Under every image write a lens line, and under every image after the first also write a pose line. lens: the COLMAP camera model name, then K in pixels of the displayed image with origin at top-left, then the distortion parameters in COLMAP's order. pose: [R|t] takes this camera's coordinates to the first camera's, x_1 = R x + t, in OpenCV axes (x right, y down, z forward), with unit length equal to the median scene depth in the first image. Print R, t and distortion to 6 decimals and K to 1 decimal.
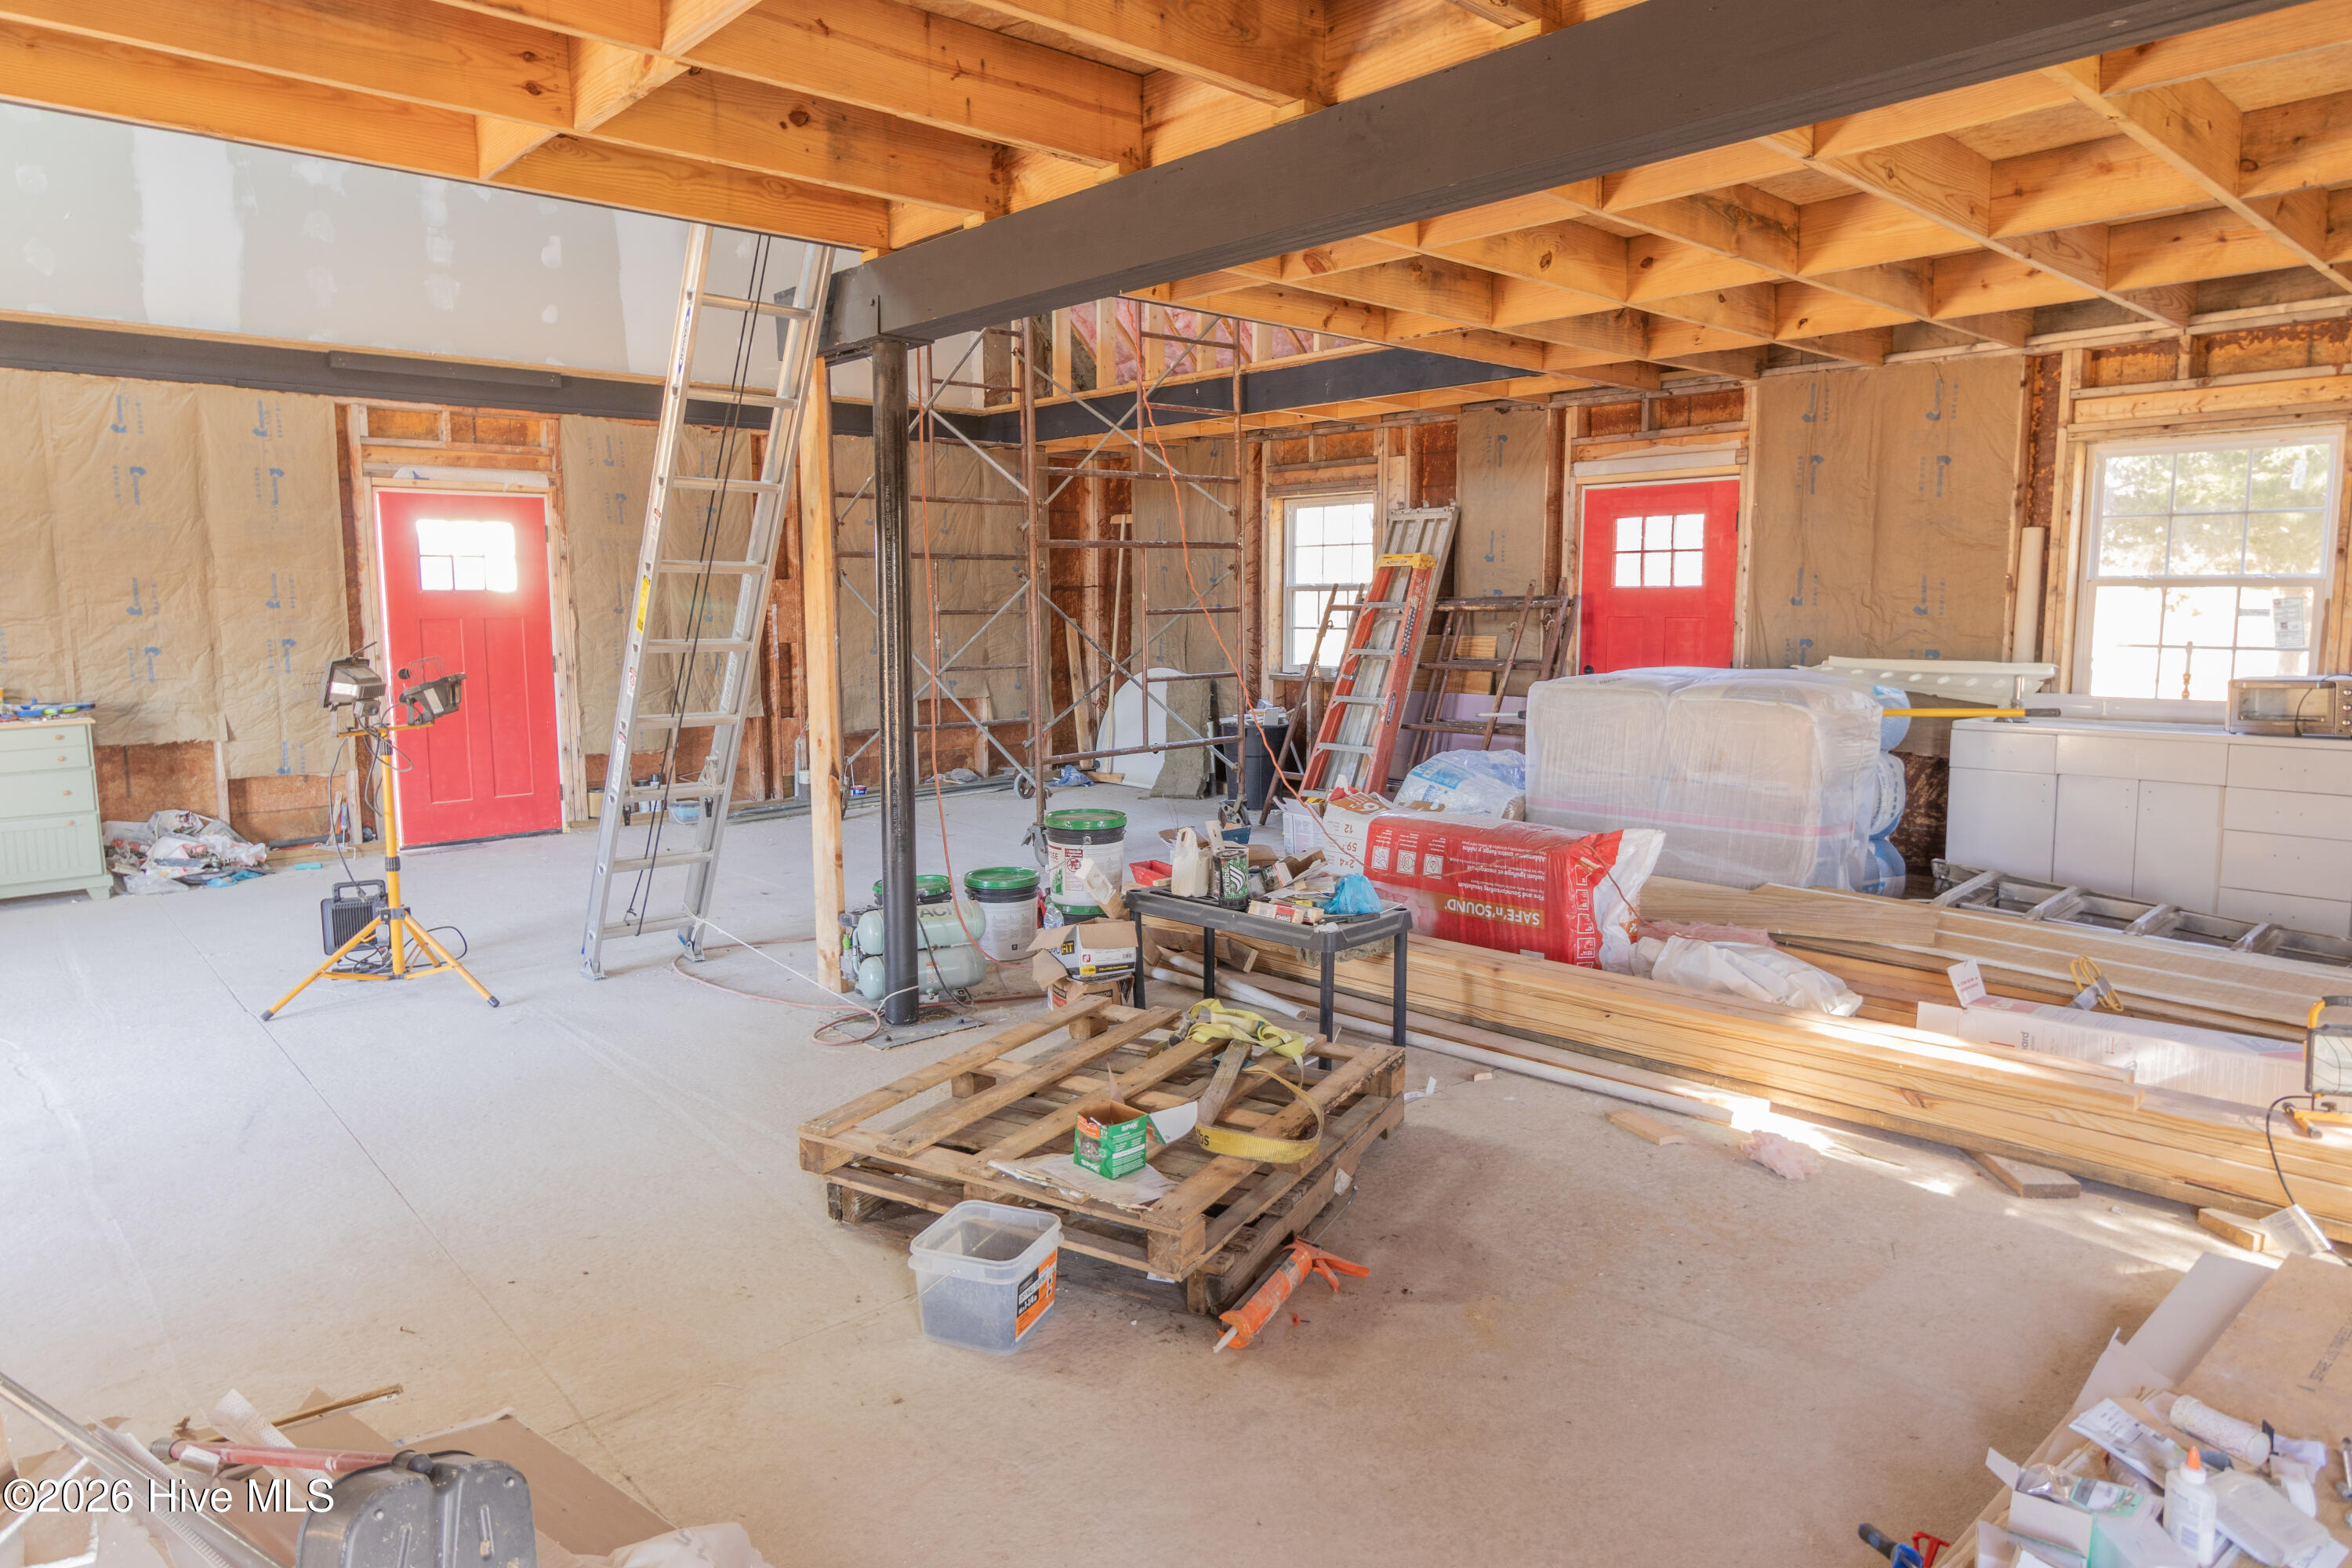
lens RADIAL K [[1442.9, 0, 1176.0], [0, 1442.9, 784.0], [0, 0, 1]] dist [0.004550, 0.000635]
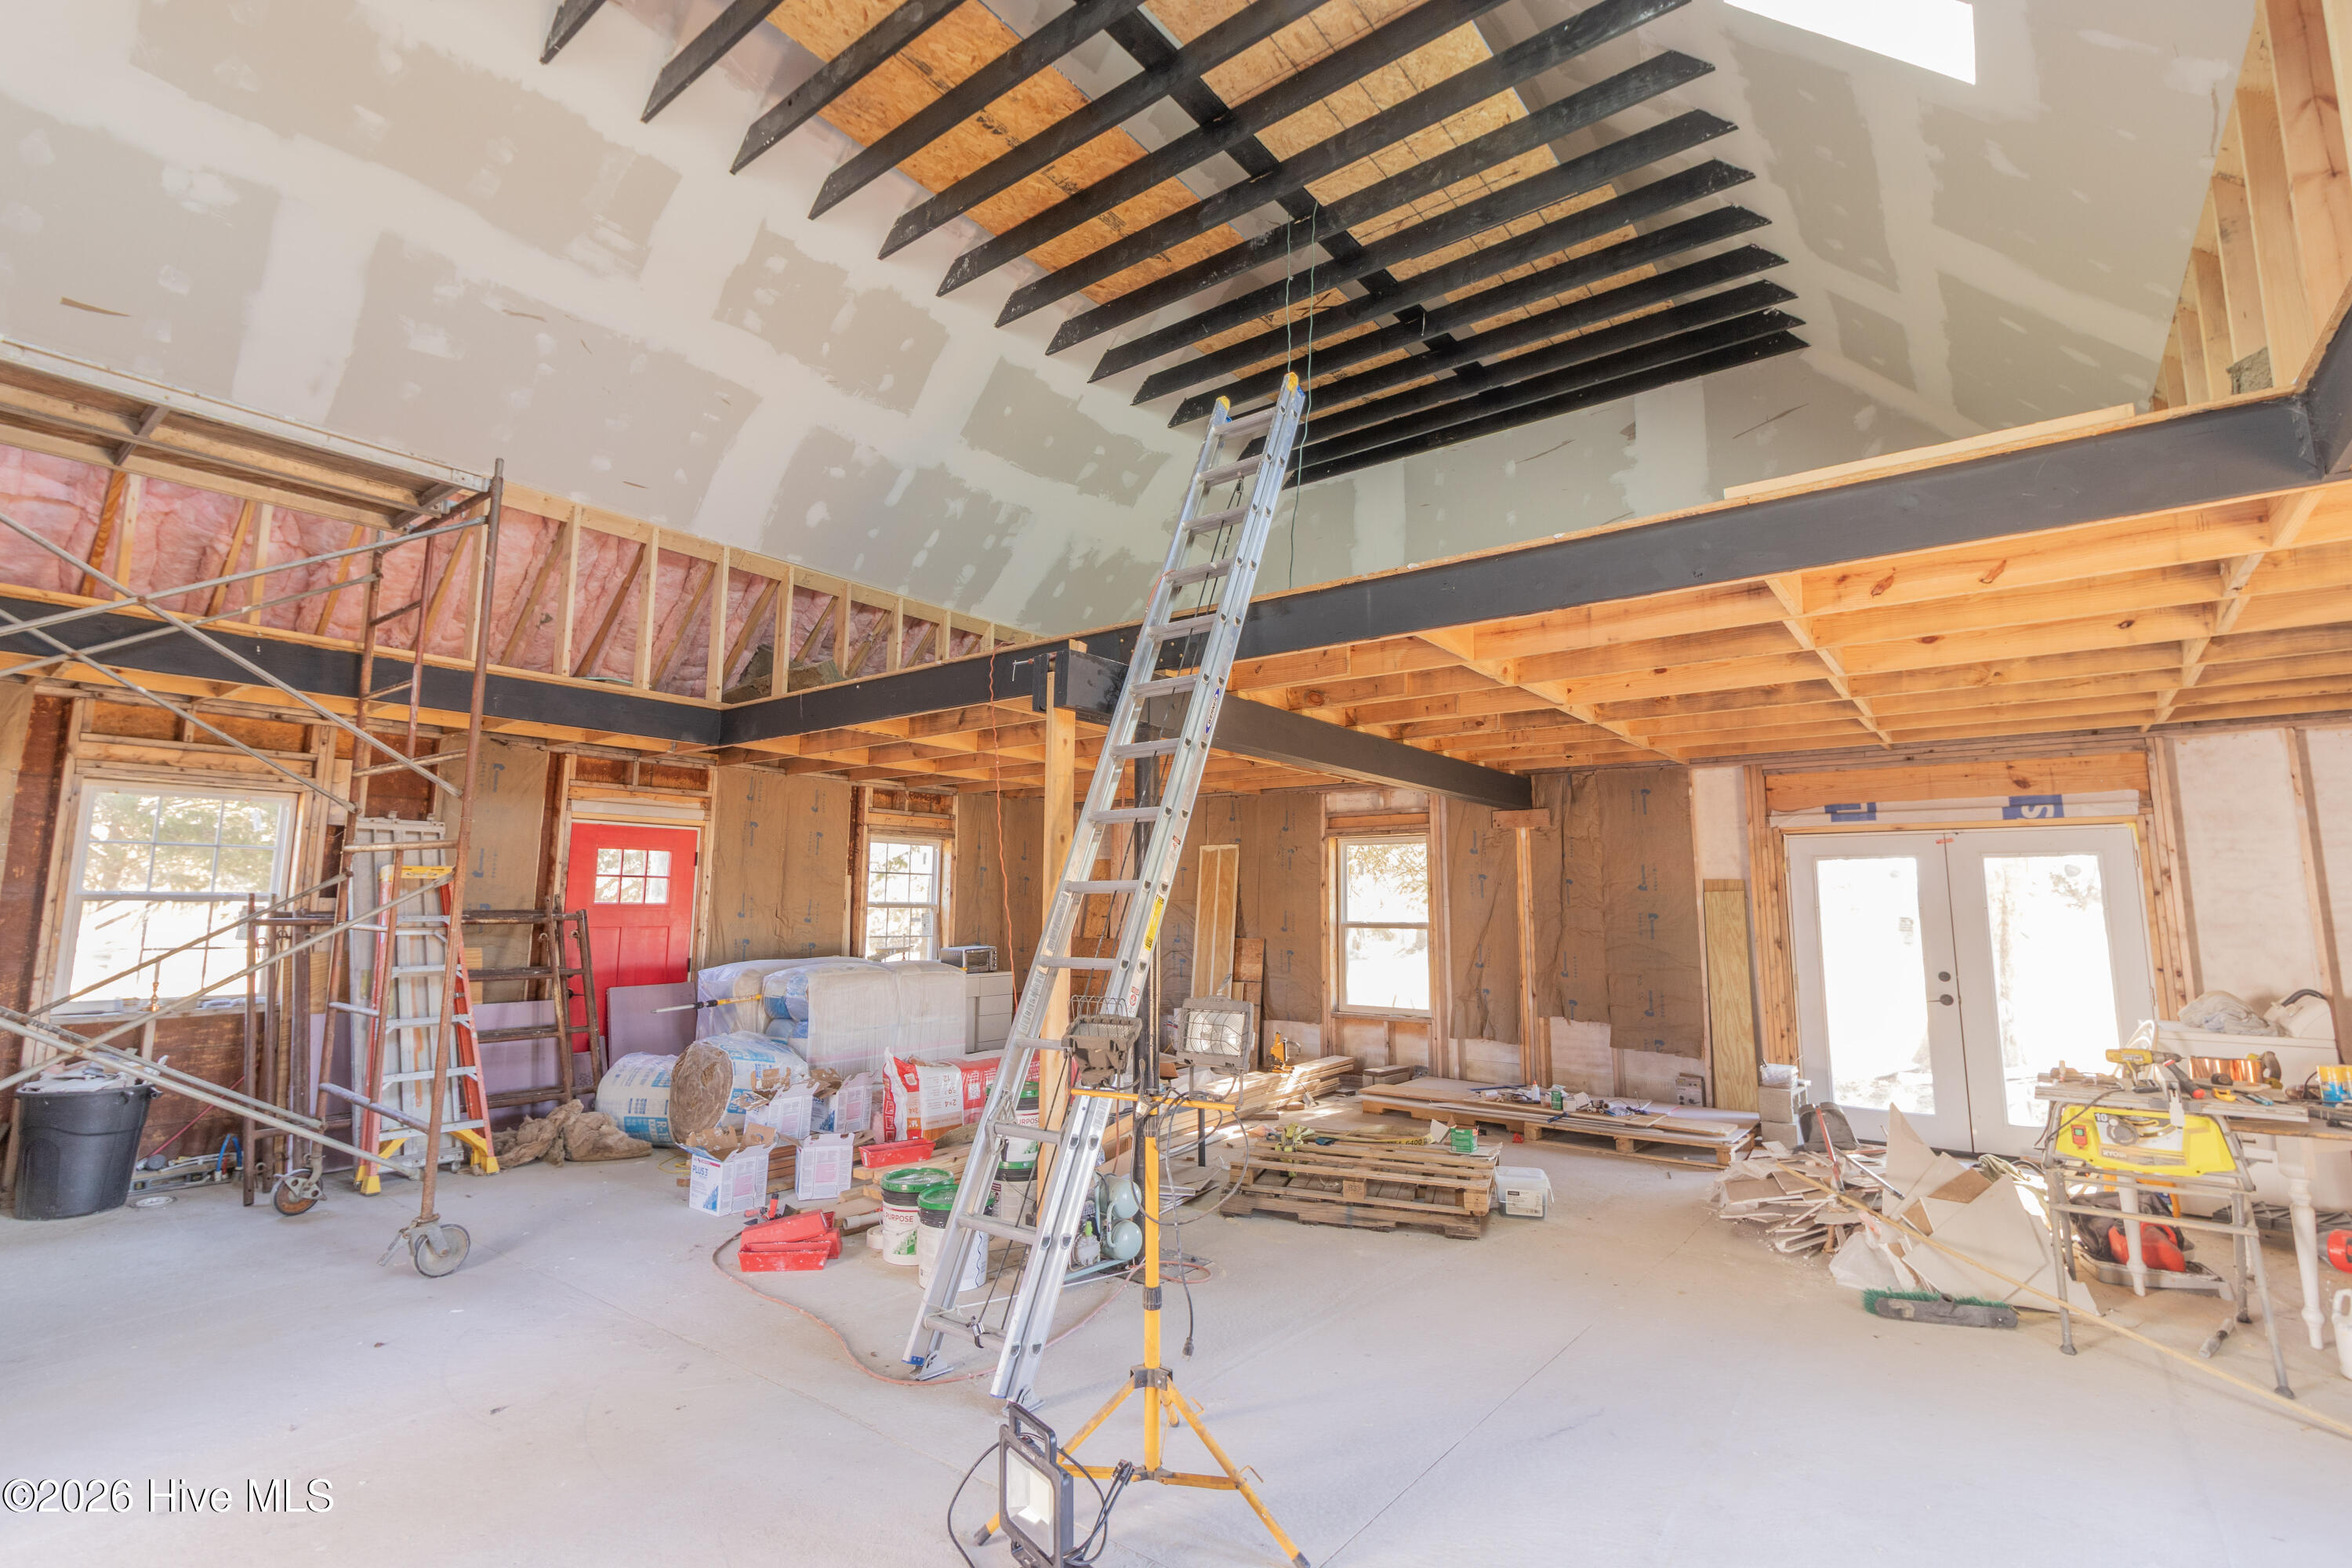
lens RADIAL K [[1048.1, 0, 1176.0], [0, 1048.1, 784.0], [0, 0, 1]] dist [-0.000291, -0.000041]
pose [[-0.185727, 0.128643, 0.974144, -0.739954], [0.131364, 0.985744, -0.105130, -0.084702], [-0.973781, 0.108442, -0.199979, 0.747818]]
